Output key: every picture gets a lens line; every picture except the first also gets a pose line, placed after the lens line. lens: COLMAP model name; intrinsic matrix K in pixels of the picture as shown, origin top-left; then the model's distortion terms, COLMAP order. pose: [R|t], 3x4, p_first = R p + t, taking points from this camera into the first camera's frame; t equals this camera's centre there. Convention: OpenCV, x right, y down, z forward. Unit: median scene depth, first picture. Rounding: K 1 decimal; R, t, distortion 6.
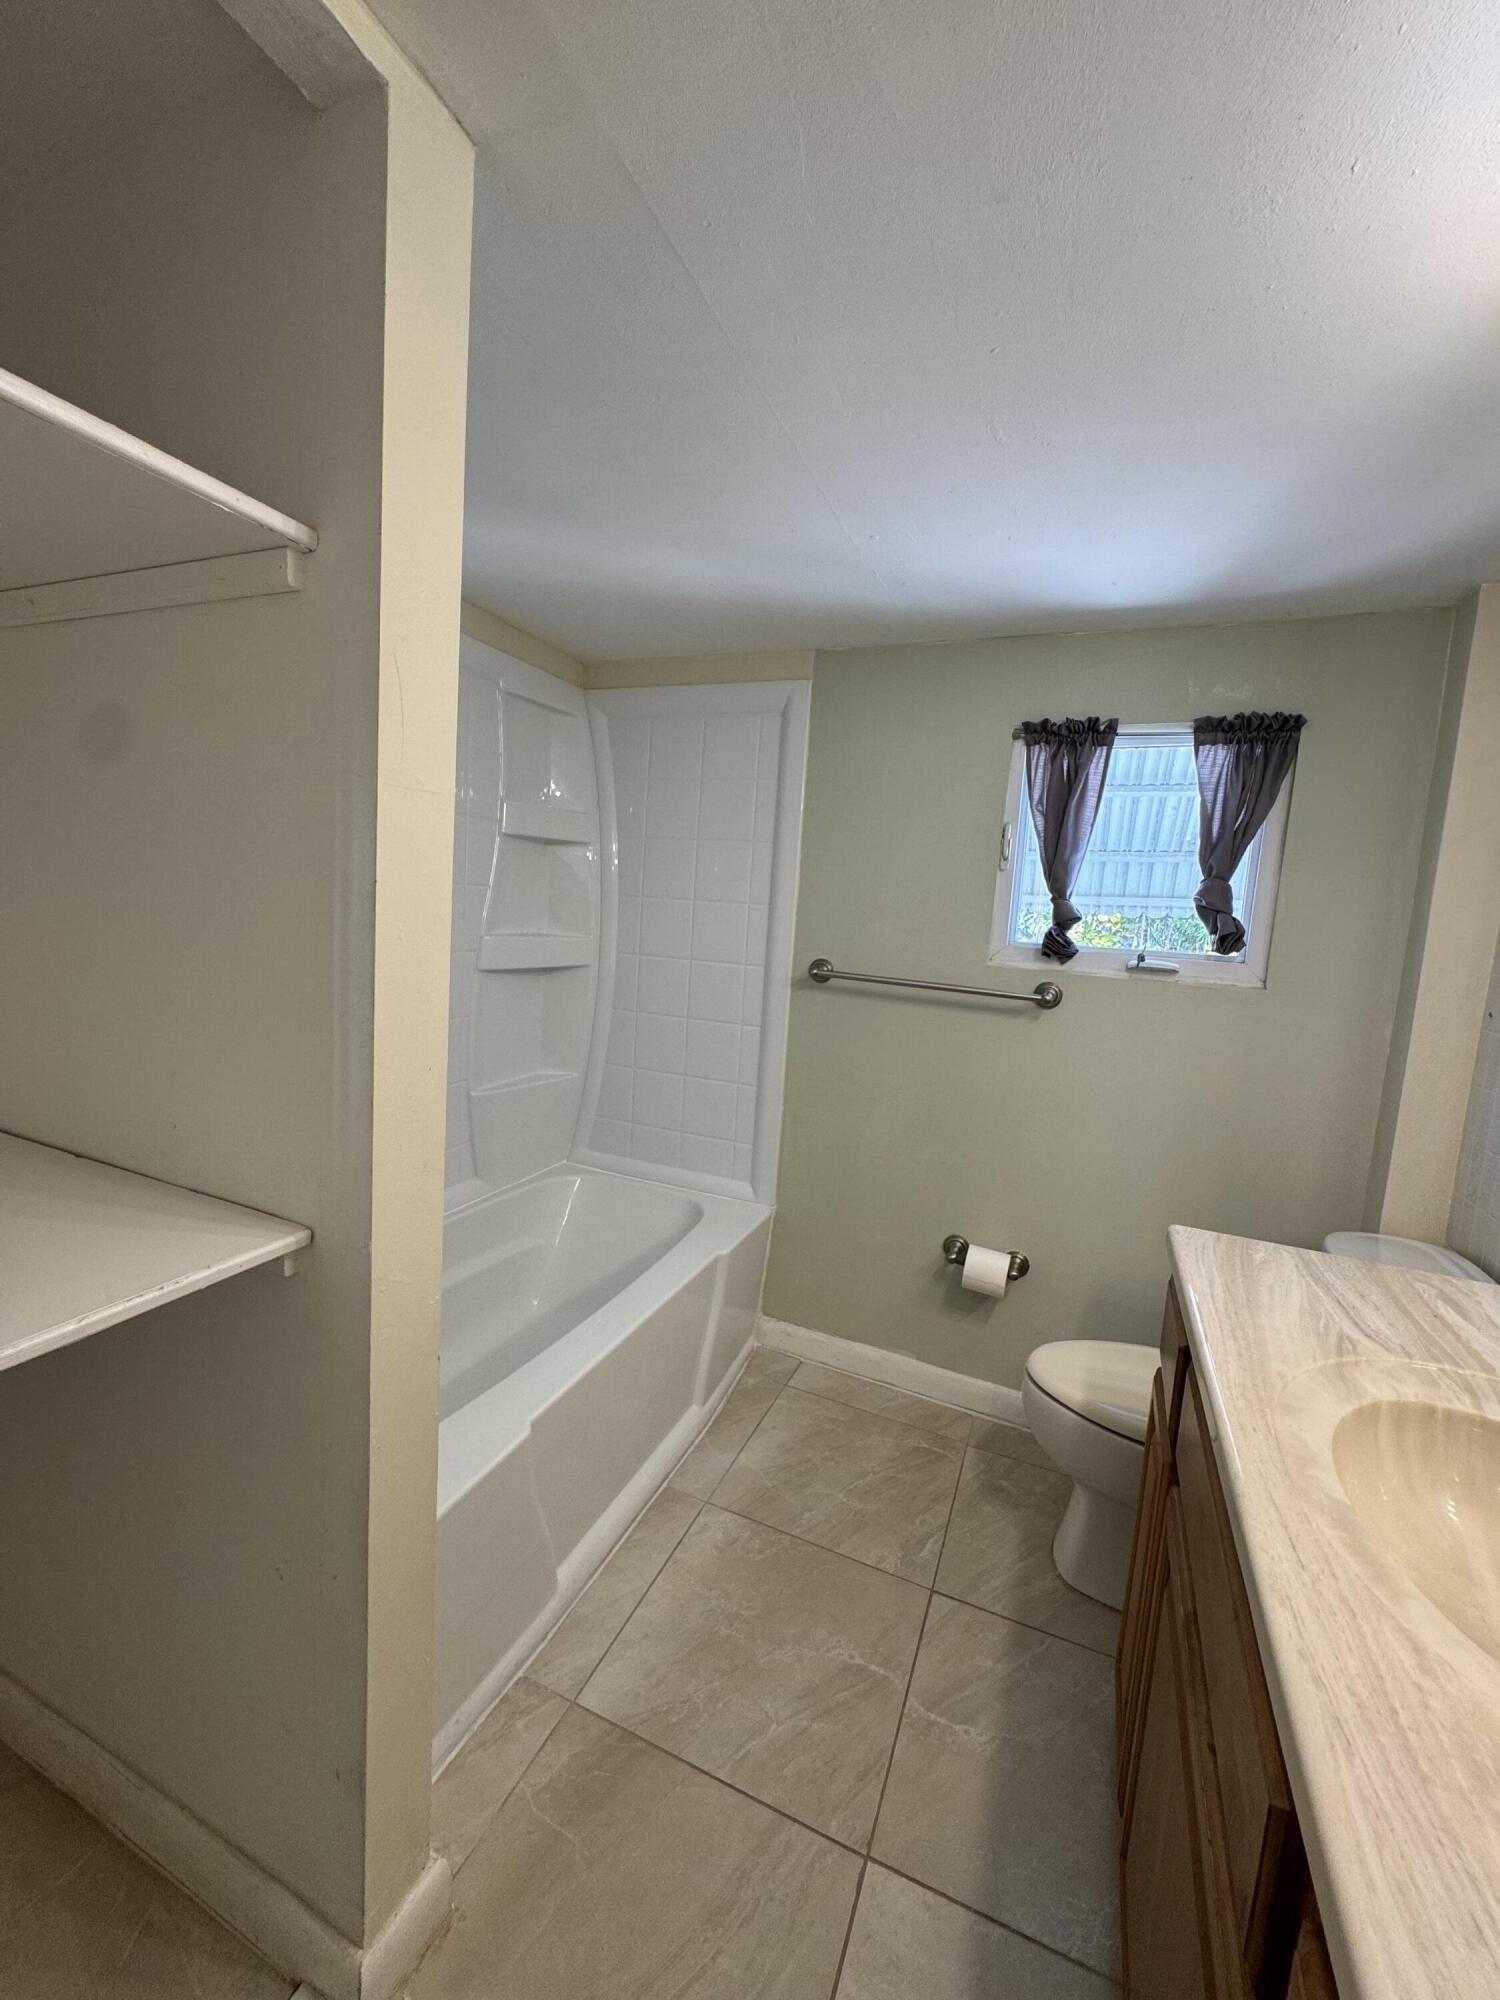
lens RADIAL K [[802.1, 0, 748.8], [0, 802.1, 999.0], [0, 0, 1]] dist [-0.003039, -0.000208]
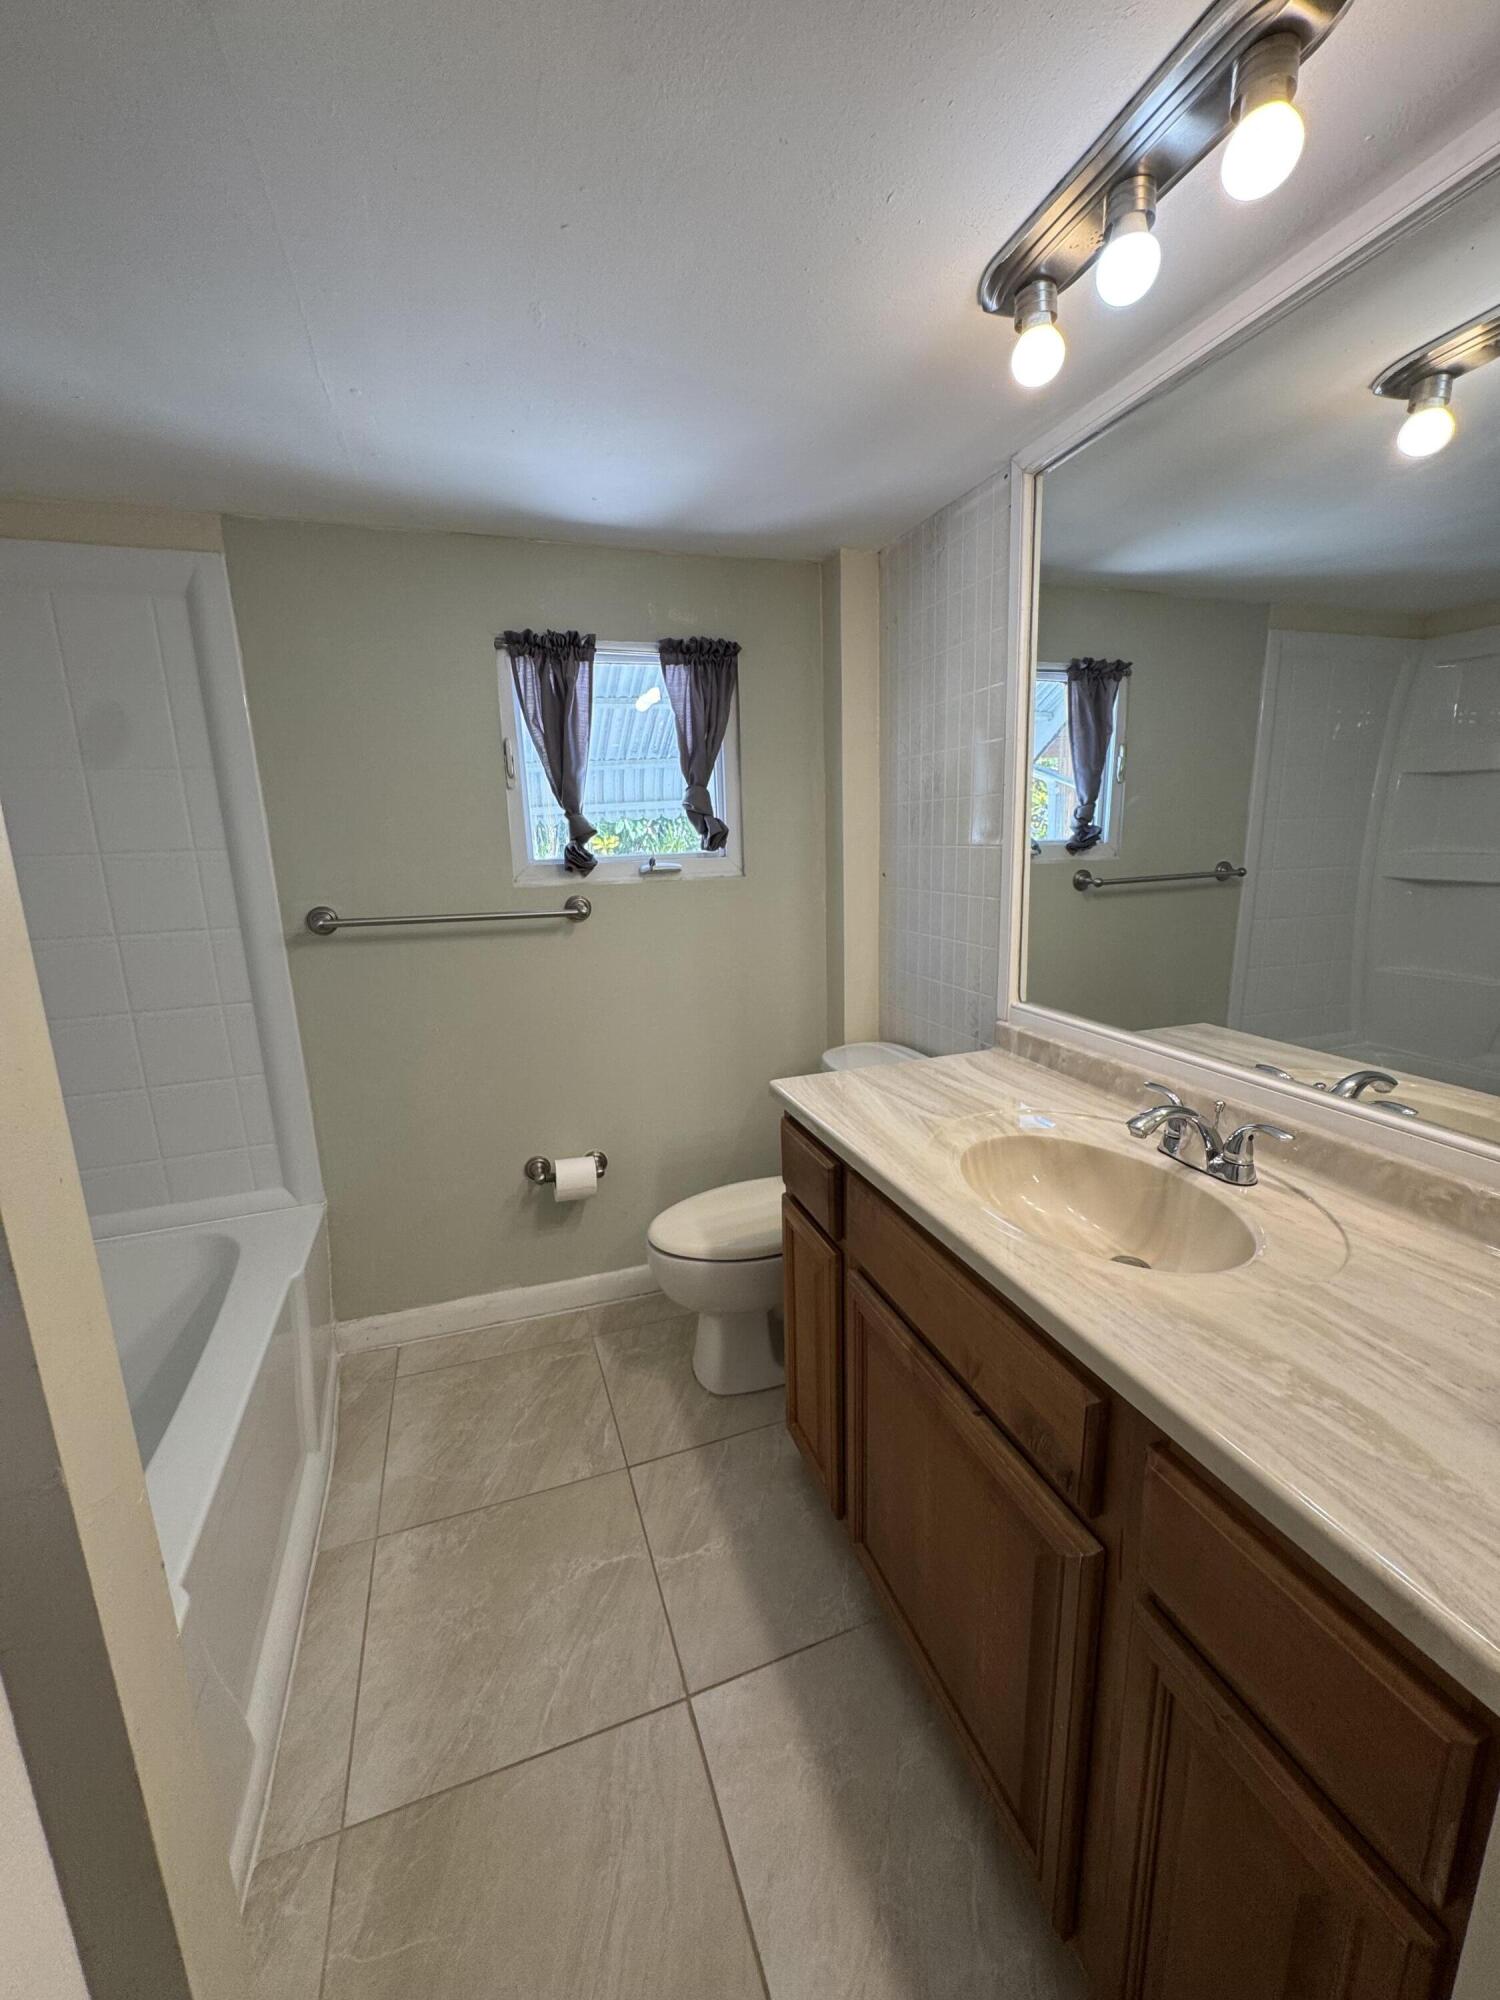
lens RADIAL K [[802.1, 0, 752.4], [0, 802.1, 1000.3], [0, 0, 1]] dist [-0.003039, -0.000208]
pose [[0.730255, -0.228729, 0.643747, -0.167963], [0.153475, 0.973128, 0.171663, -0.034573], [-0.665712, -0.026559, 0.745736, 0.074001]]
